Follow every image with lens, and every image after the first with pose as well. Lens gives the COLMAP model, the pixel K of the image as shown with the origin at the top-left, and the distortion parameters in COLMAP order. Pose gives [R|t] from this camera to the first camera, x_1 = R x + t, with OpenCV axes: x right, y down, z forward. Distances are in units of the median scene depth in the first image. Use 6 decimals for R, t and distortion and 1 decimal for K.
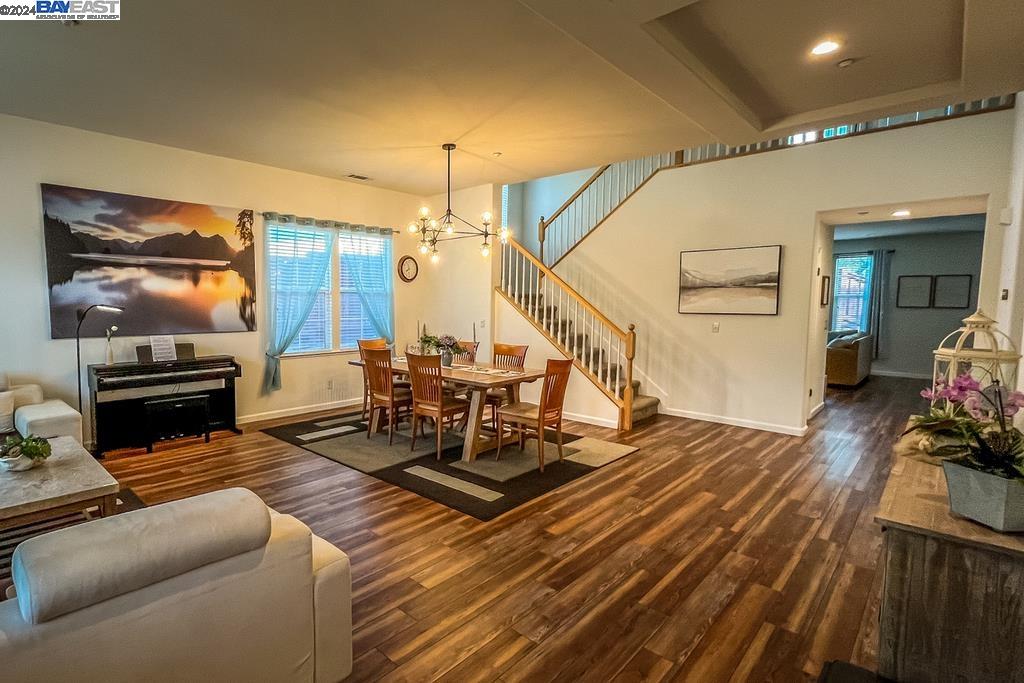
lens RADIAL K [[502.3, 0, 511.0], [0, 502.3, 339.7], [0, 0, 1]] dist [-0.001089, -0.000414]
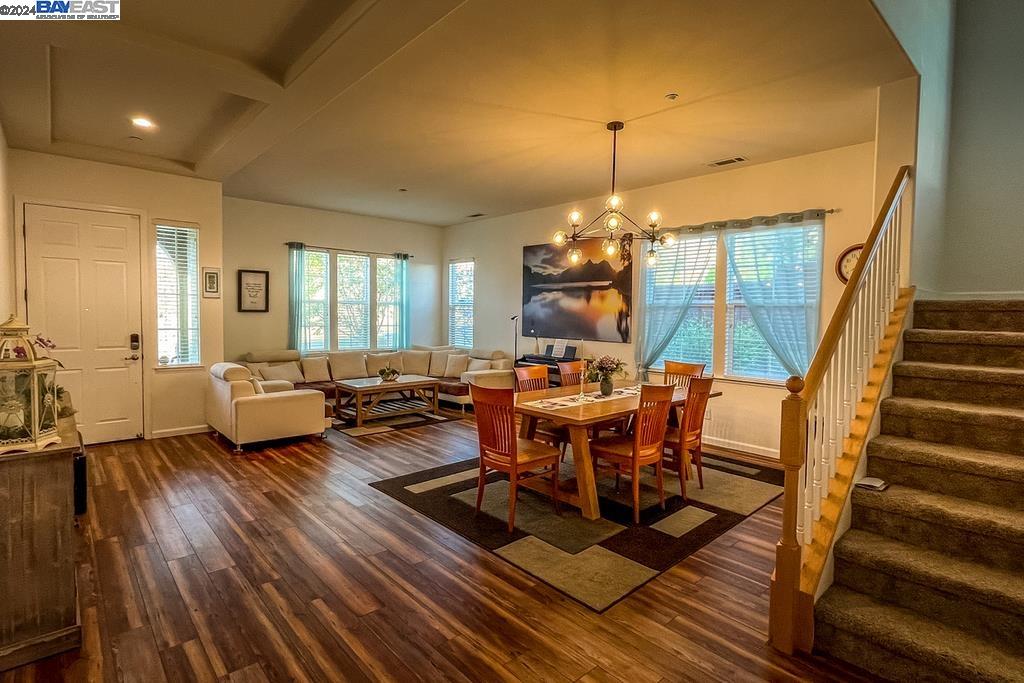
lens RADIAL K [[502.3, 0, 511.8], [0, 502.3, 335.5], [0, 0, 1]] dist [-0.001089, -0.000414]
pose [[-0.112725, 0.044465, -0.992631, 0.682684], [-0.088928, 0.994538, 0.054649, -0.078908], [0.989639, 0.094433, -0.108155, 0.976398]]
